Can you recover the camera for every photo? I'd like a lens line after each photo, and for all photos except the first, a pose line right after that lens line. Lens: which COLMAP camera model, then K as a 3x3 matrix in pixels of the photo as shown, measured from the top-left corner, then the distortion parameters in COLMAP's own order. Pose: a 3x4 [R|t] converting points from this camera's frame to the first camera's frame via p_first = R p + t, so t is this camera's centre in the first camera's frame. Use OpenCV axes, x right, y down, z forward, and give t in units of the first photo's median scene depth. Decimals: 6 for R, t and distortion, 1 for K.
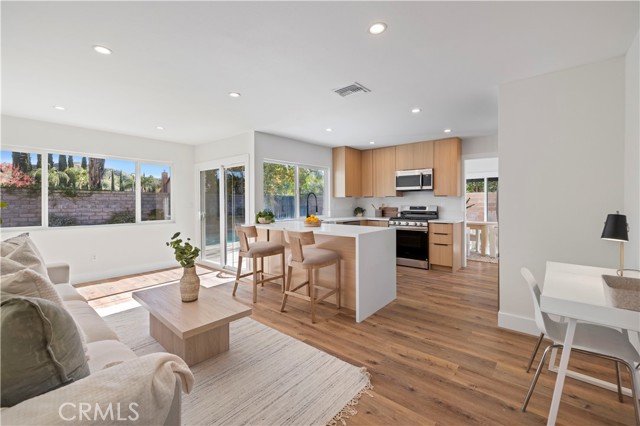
lens RADIAL K [[274.2, 0, 322.4], [0, 274.2, 207.2], [0, 0, 1]] dist [0.007235, 0.000671]
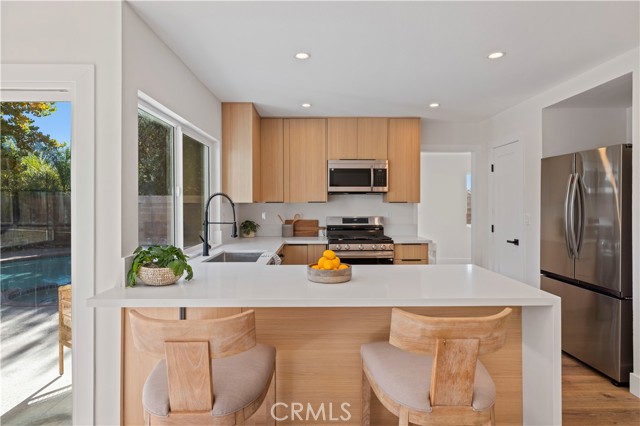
lens RADIAL K [[367.8, 0, 320.0], [0, 367.8, 206.7], [0, 0, 1]] dist [0.019654, 0.000573]
pose [[0.761443, -0.001952, 0.648229, -0.264285], [0.012973, 0.999841, -0.012229, -0.019475], [-0.648102, 0.017721, 0.761348, 0.399347]]
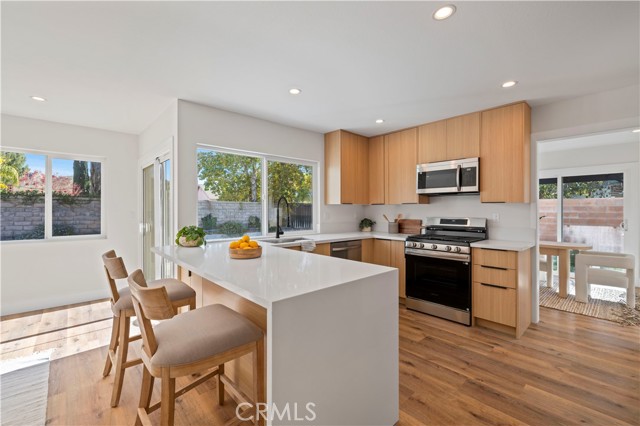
lens RADIAL K [[274.2, 0, 318.8], [0, 274.2, 212.7], [0, 0, 1]] dist [0.007235, 0.000671]
pose [[0.990546, 0.005651, -0.137063, 0.123075], [-0.006887, 0.999940, -0.008547, -0.009728], [0.137006, 0.009410, 0.990526, 0.318255]]
